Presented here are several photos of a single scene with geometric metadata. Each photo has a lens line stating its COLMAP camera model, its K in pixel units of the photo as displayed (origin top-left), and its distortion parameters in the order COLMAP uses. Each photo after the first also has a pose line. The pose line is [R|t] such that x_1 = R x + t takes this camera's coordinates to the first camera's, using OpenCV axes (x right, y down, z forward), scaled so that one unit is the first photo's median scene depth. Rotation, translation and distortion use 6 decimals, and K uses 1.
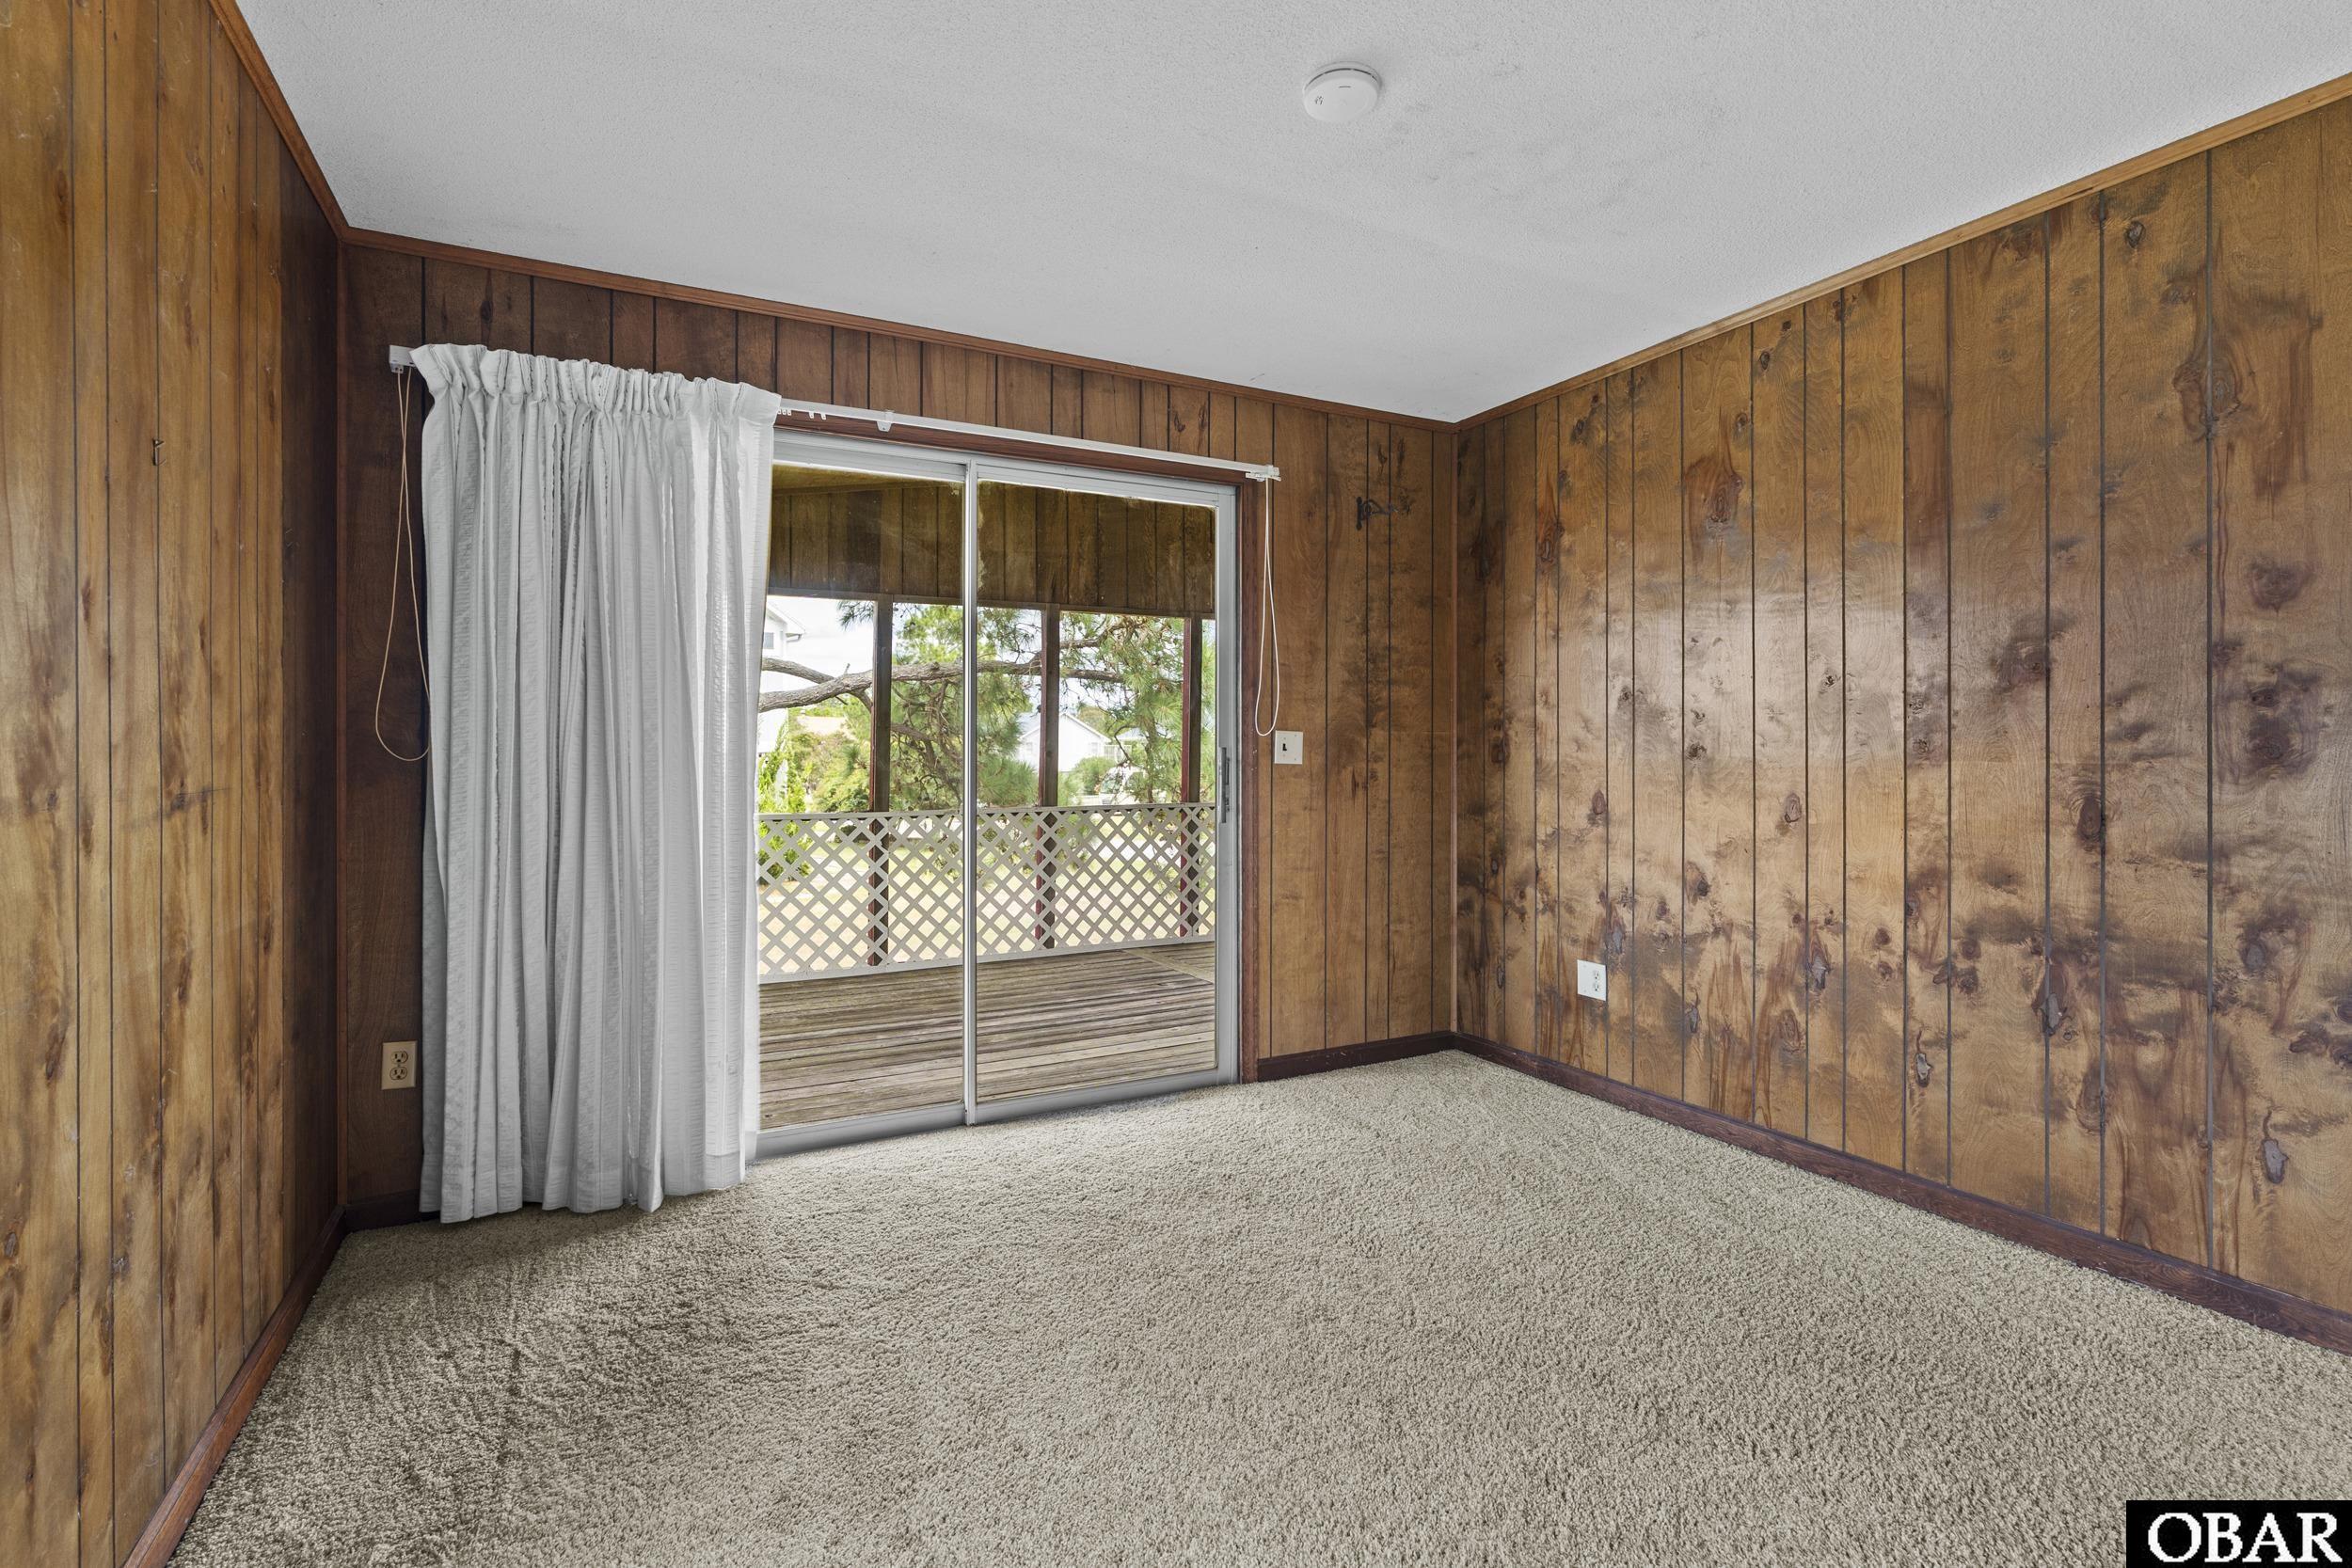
lens RADIAL K [[1101.5, 0, 1171.5], [0, 1101.5, 757.0], [0, 0, 1]] dist [0.000582, 0.001071]
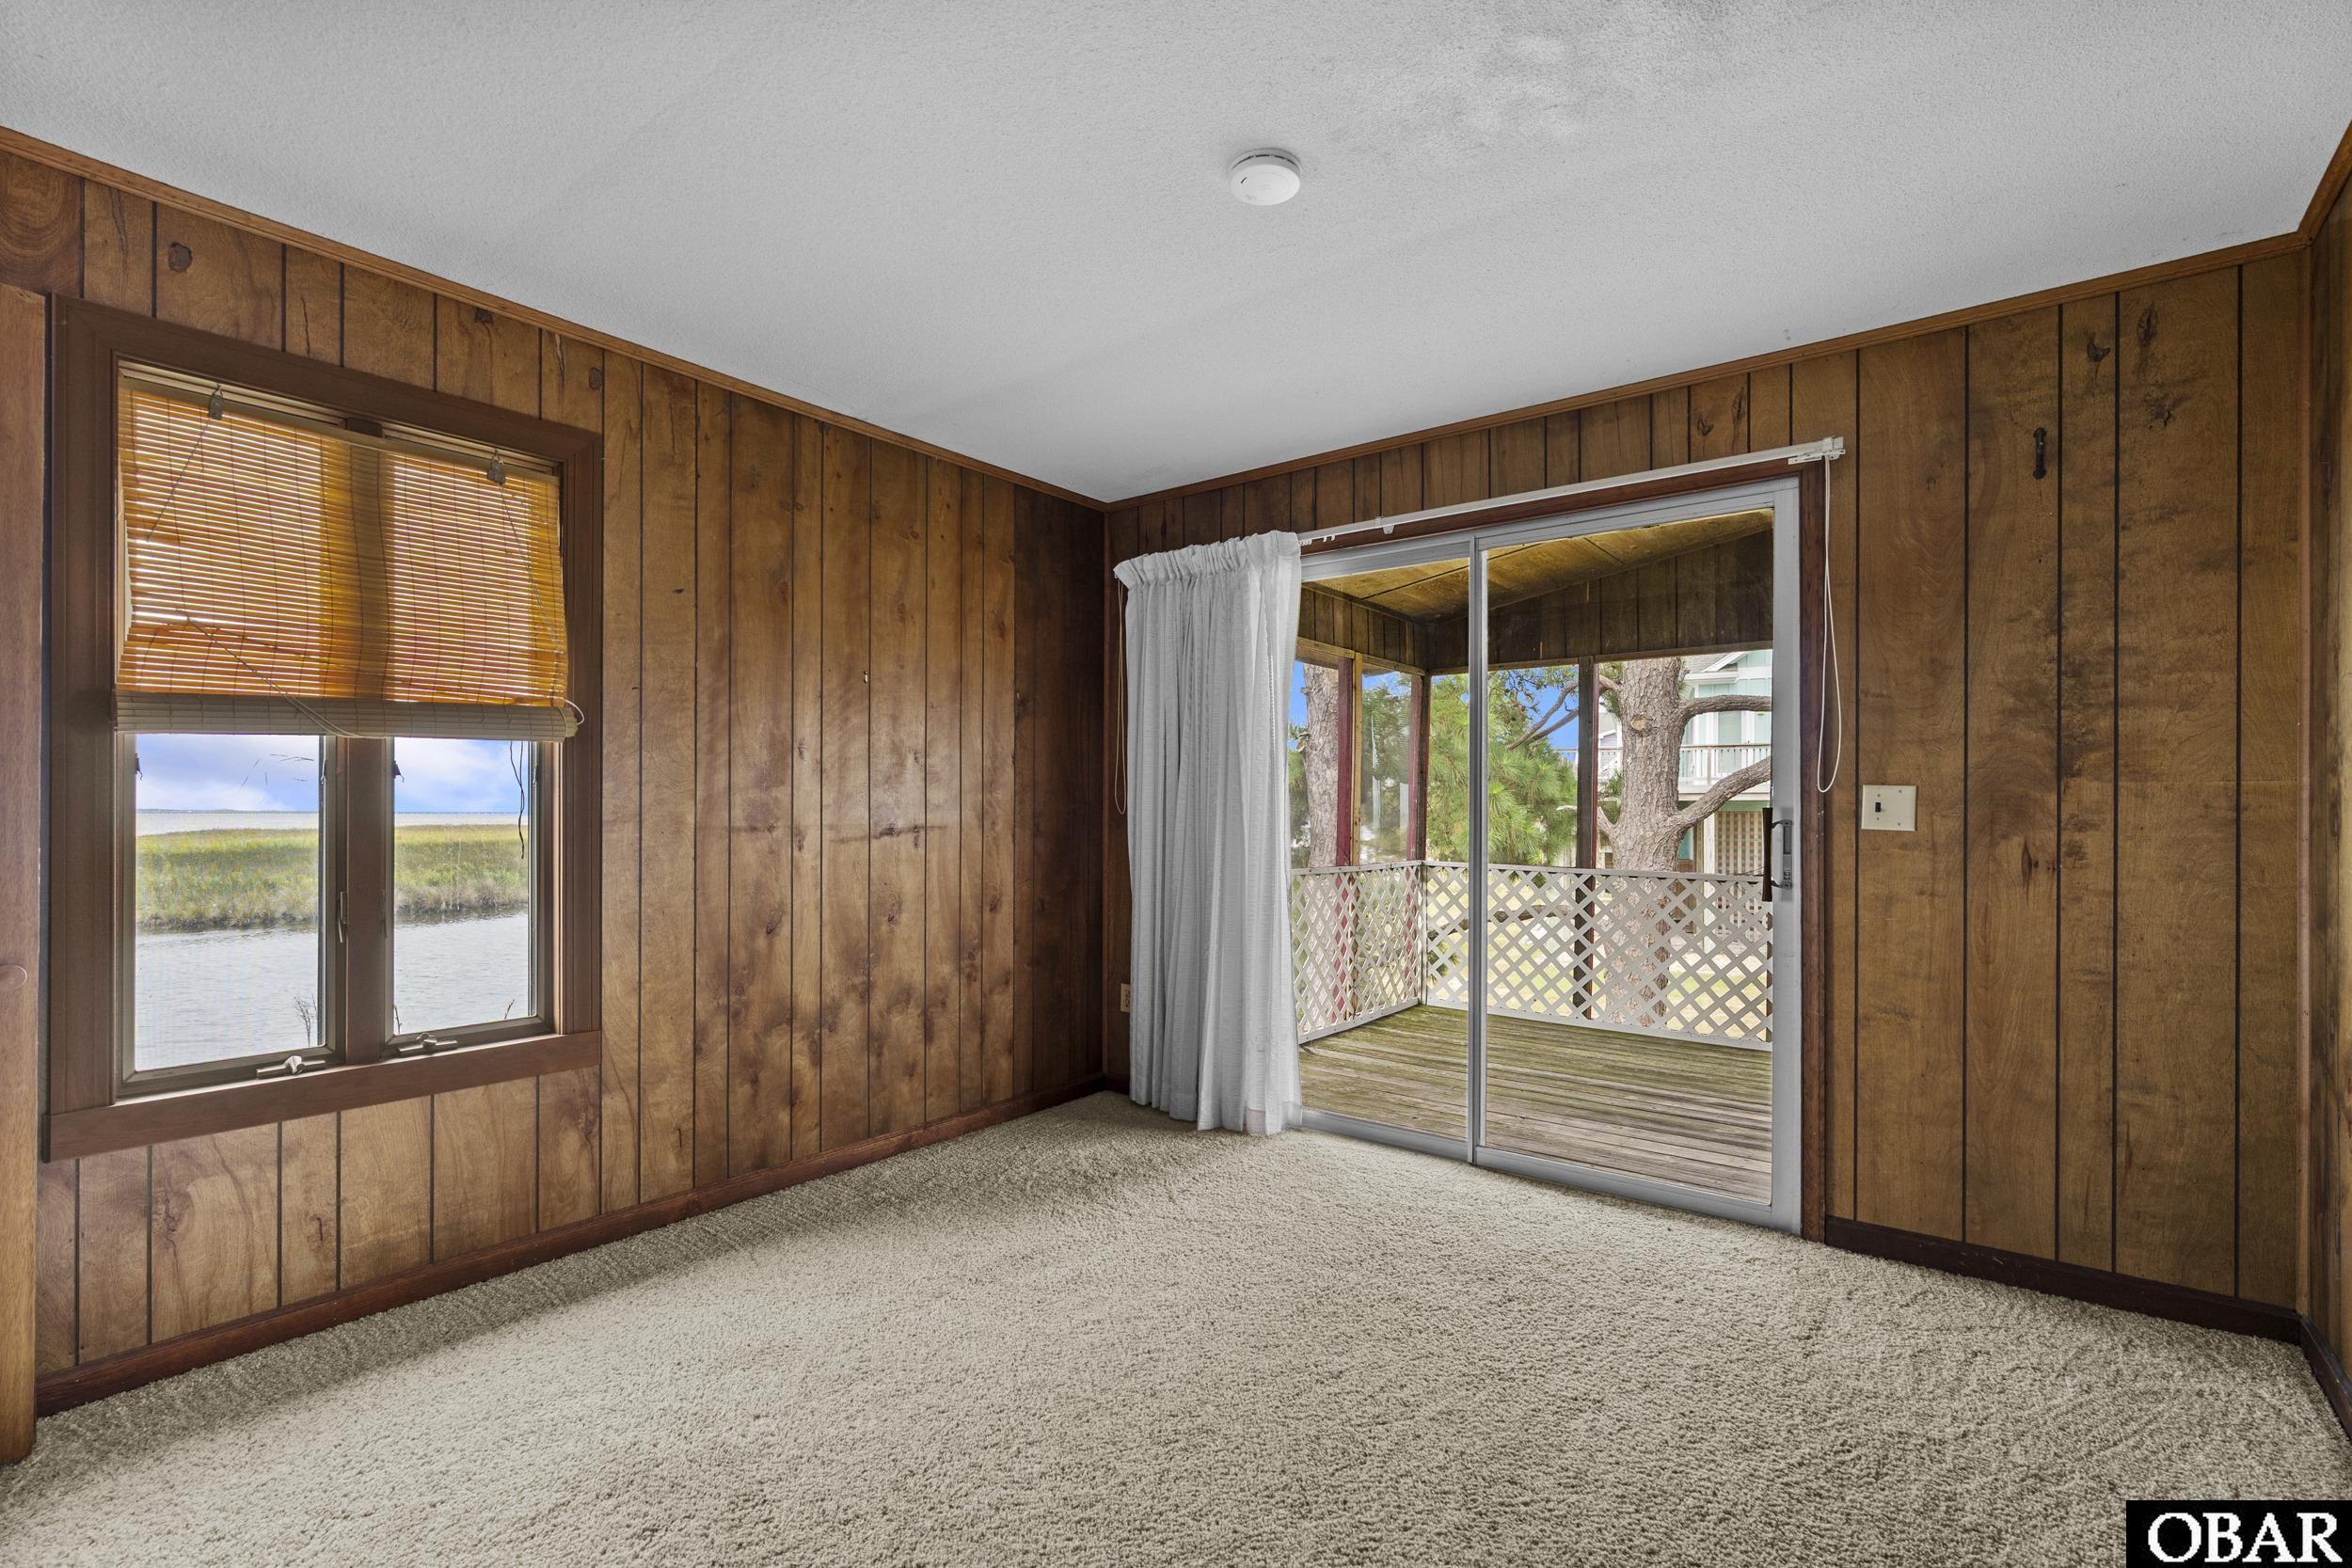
lens RADIAL K [[1080.7, 0, 1178.4], [0, 1080.7, 809.4], [0, 0, 1]] dist [-0.001338, 0.000479]
pose [[0.417728, 0.003735, -0.908564, 0.767851], [-0.008636, 0.999963, 0.000140, -0.004788], [0.908531, 0.007788, 0.417745, 0.370208]]
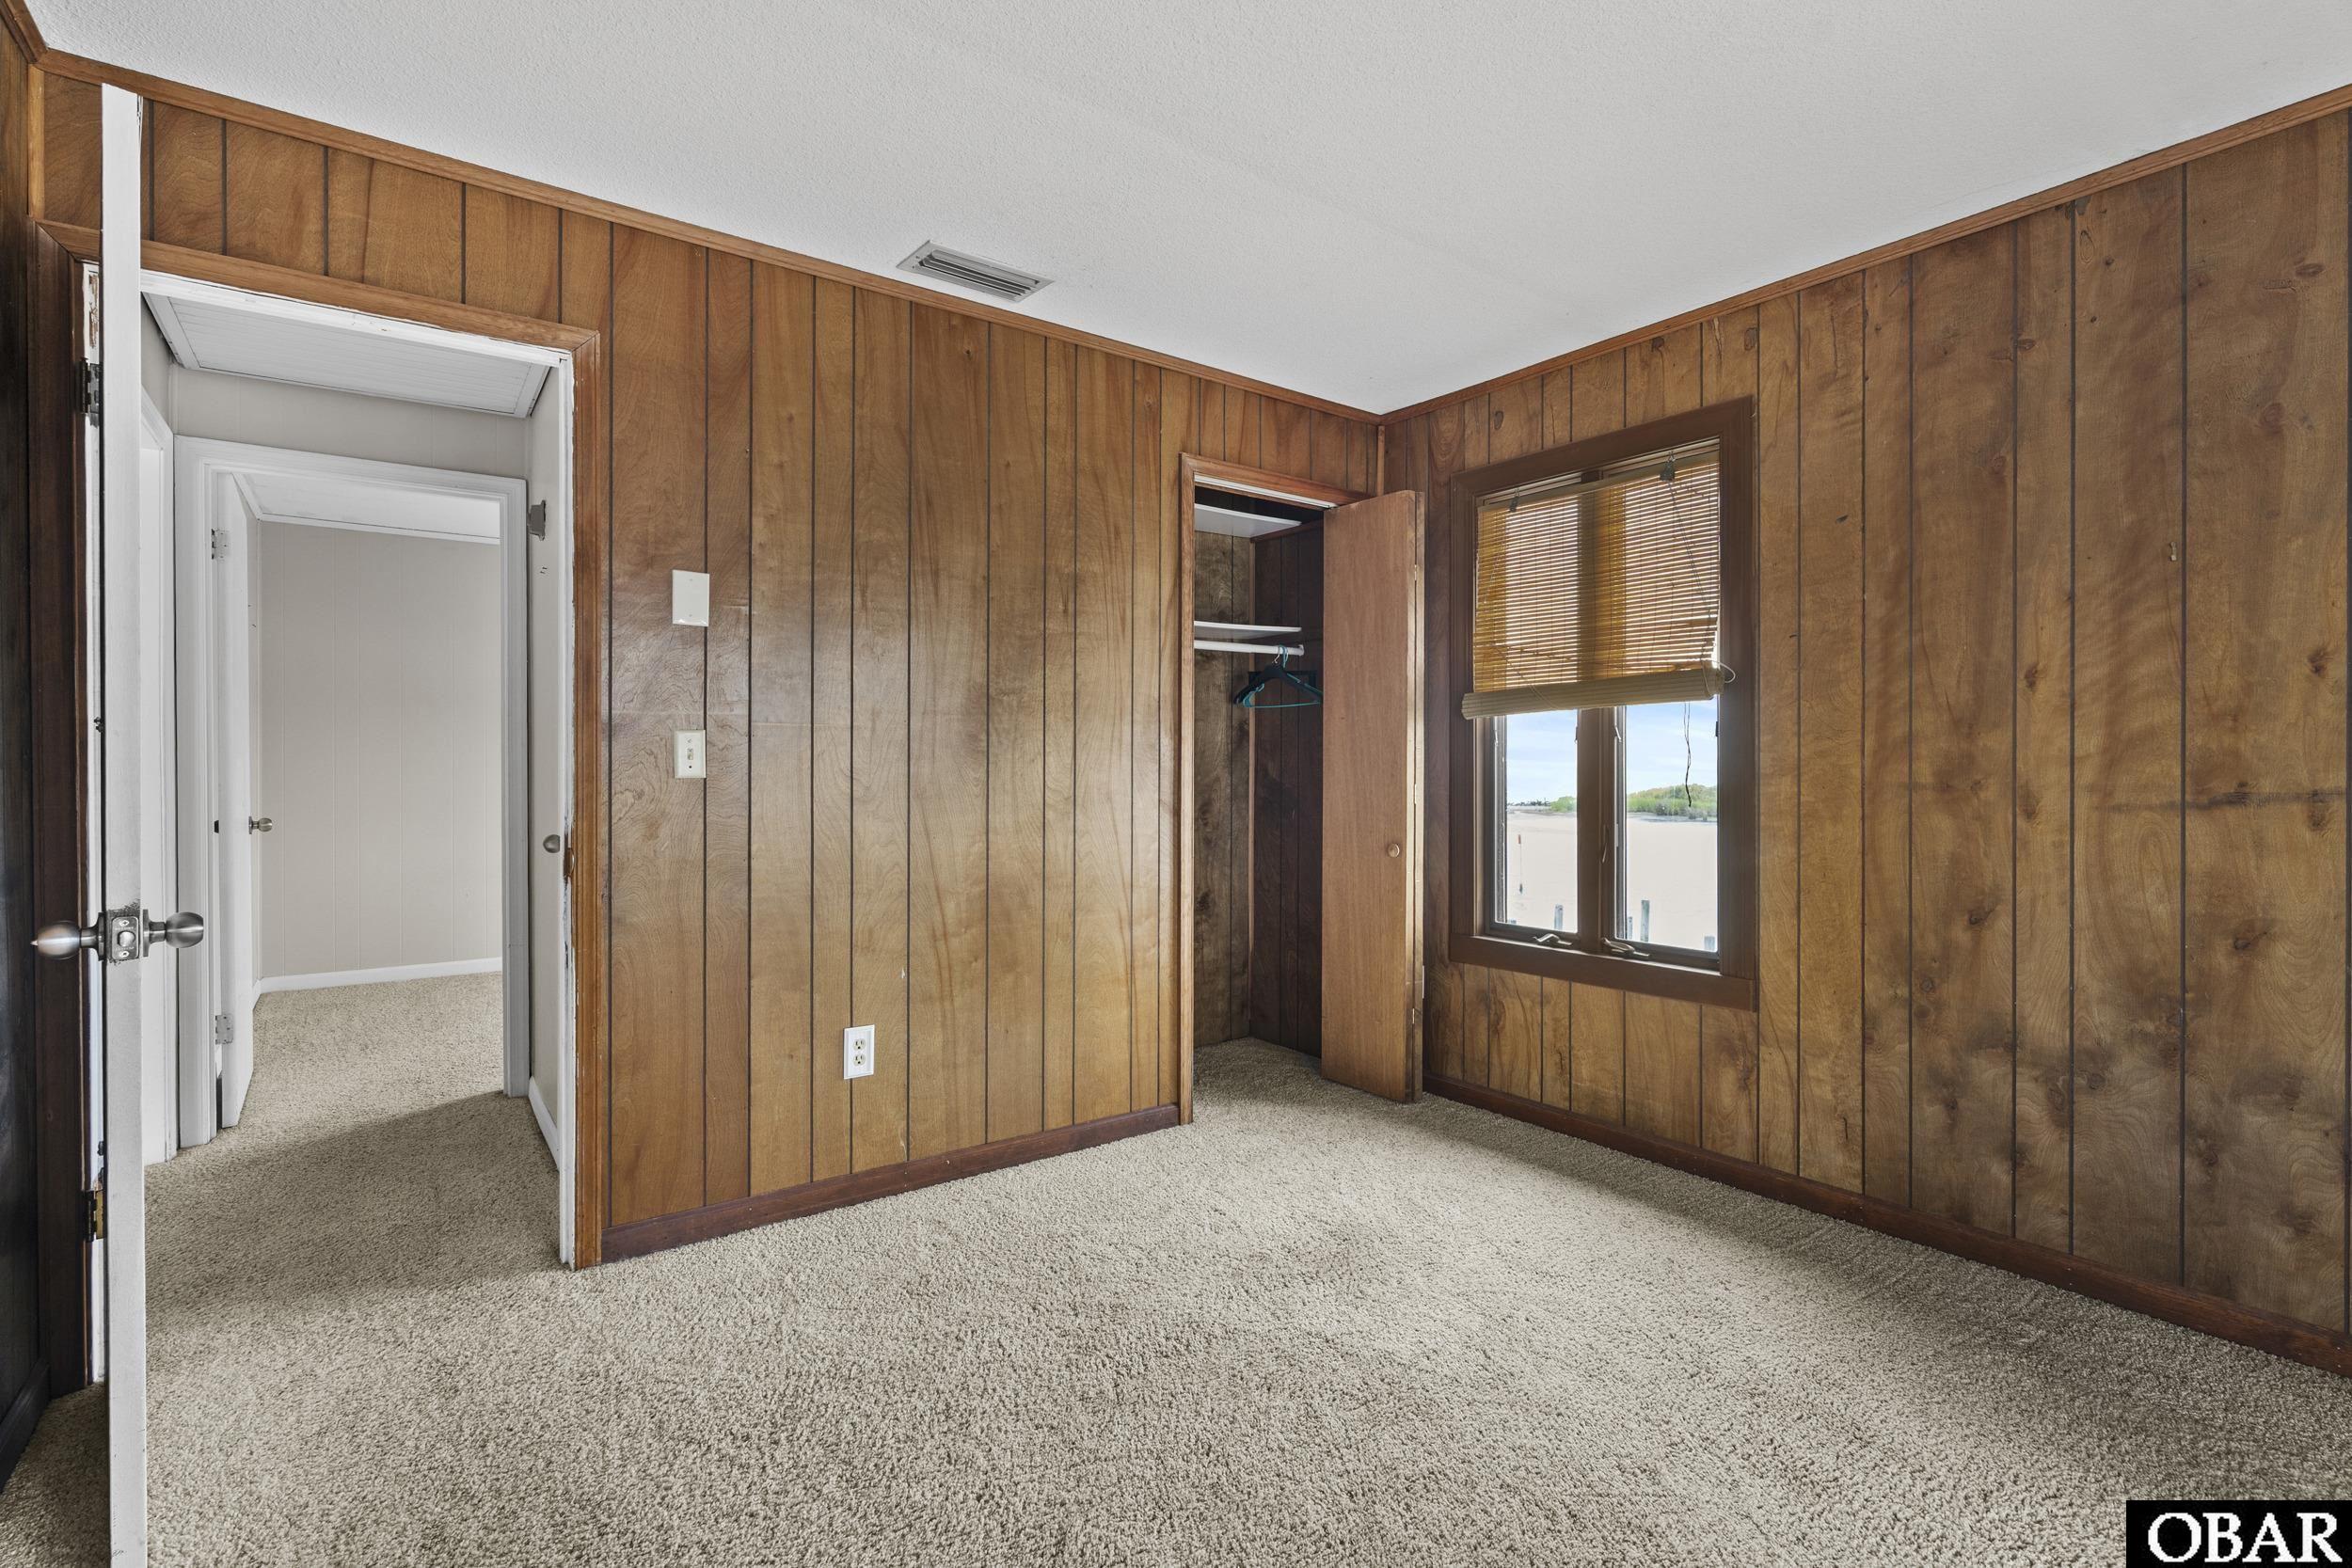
lens RADIAL K [[1113.1, 0, 1184.2], [0, 1113.1, 773.8], [0, 0, 1]] dist [-0.000583, 0.007034]
pose [[-0.988106, 0.006606, -0.153631, 0.319869], [0.004236, 0.999867, 0.015751, -0.008413], [0.153714, 0.014913, -0.988003, 1.255466]]
